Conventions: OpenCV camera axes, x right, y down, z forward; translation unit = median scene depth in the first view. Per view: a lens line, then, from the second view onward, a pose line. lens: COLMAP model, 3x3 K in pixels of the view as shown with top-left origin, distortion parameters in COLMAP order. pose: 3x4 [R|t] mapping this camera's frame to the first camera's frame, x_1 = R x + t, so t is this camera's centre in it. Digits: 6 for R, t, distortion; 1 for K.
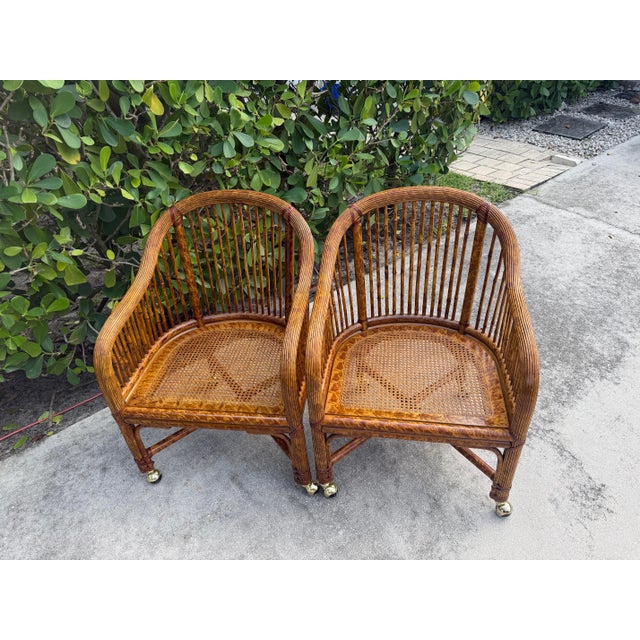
lens RADIAL K [[454.2, 0, 322.7], [0, 454.2, 321.8], [0, 0, 1]] dist [0.010760, -0.019956]
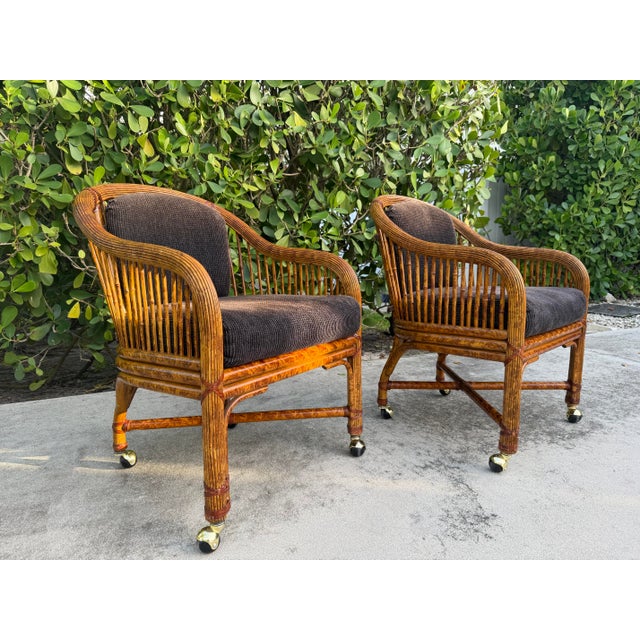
lens RADIAL K [[454.2, 0, 317.7], [0, 454.2, 322.9], [0, 0, 1]] dist [0.010760, -0.019956]
pose [[0.964734, 0.097276, -0.244595, 0.449982], [-0.202048, 0.869239, -0.451221, 0.433244], [0.168718, 0.484728, 0.858238, 0.173929]]
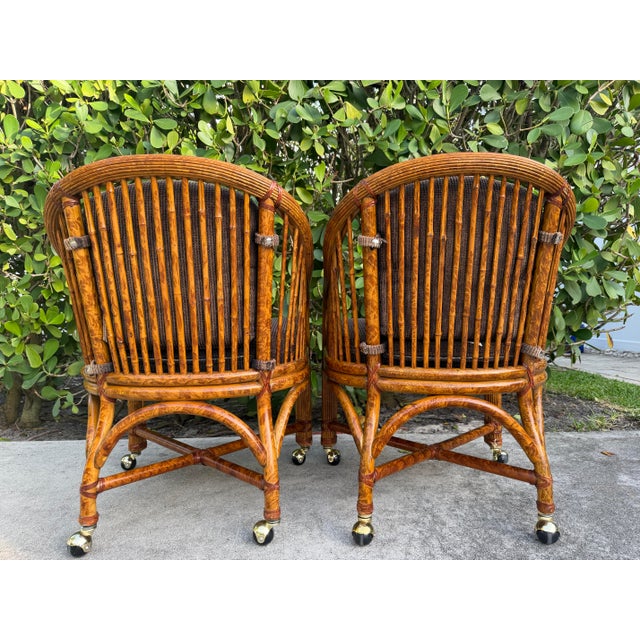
lens RADIAL K [[454.2, 0, 319.2], [0, 454.2, 320.7], [0, 0, 1]] dist [0.010760, -0.019956]
pose [[0.785110, 0.082997, -0.613770, 0.632332], [-0.408671, 0.814056, -0.412674, 0.169939], [0.465392, 0.574825, 0.673043, 0.566522]]
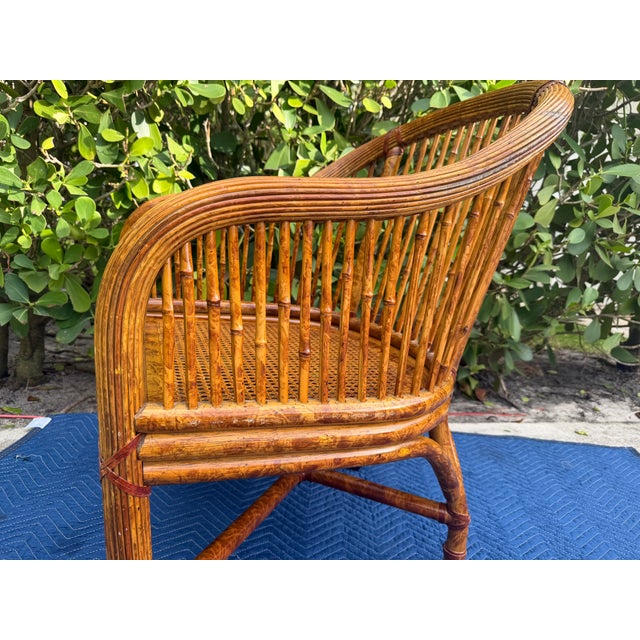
lens RADIAL K [[454.2, 0, 314.5], [0, 454.2, 319.5], [0, 0, 1]] dist [0.010760, -0.019956]
pose [[0.885129, 0.238693, -0.399464, -0.020258], [-0.389845, 0.849094, -0.356454, 0.214991], [0.254099, 0.471238, 0.844611, 0.548039]]
